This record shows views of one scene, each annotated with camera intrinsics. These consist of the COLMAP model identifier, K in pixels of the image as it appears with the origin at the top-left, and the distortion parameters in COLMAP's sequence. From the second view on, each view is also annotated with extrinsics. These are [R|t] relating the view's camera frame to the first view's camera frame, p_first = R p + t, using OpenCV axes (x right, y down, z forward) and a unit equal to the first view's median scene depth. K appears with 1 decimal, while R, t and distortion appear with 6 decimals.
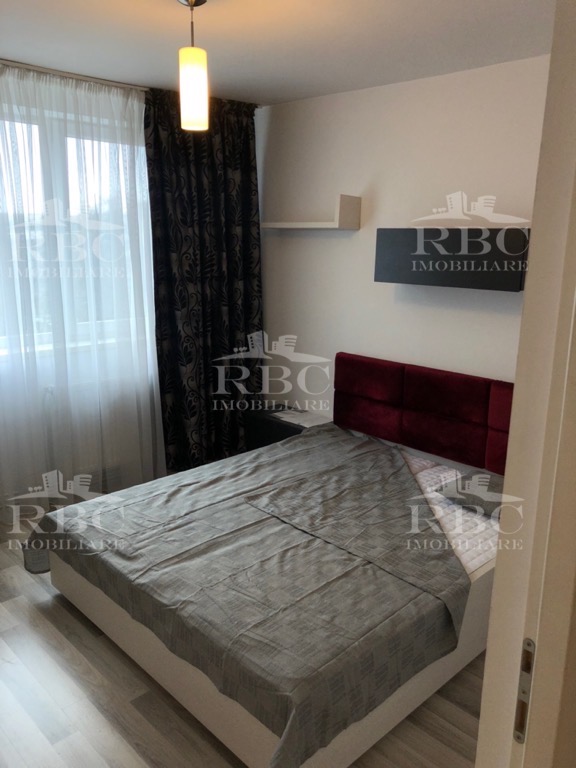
lens RADIAL K [[631.2, 0, 288.0], [0, 631.2, 384.0], [0, 0, 1]] dist [0.034256, -0.007764]
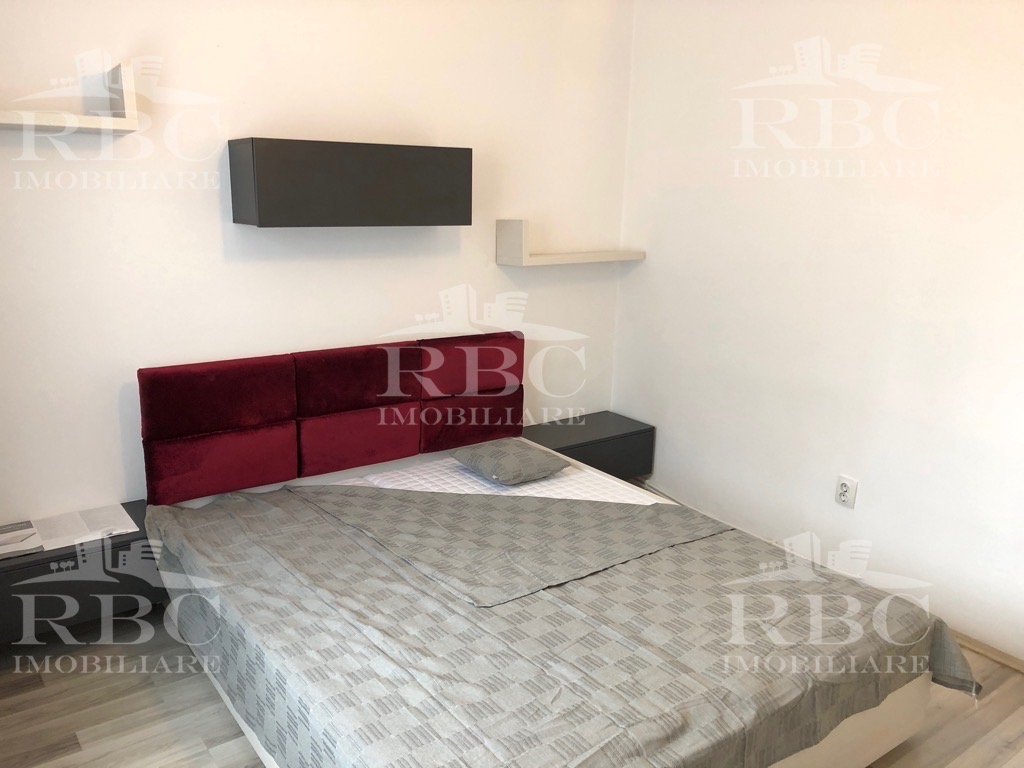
lens RADIAL K [[841.6, 0, 512.0], [0, 841.6, 384.0], [0, 0, 1]] dist [0.034256, -0.007764]
pose [[0.131267, -0.246196, 0.960290, -0.668596], [0.207006, 0.954125, 0.216318, -0.153967], [-0.969493, 0.170390, 0.176209, 0.699157]]
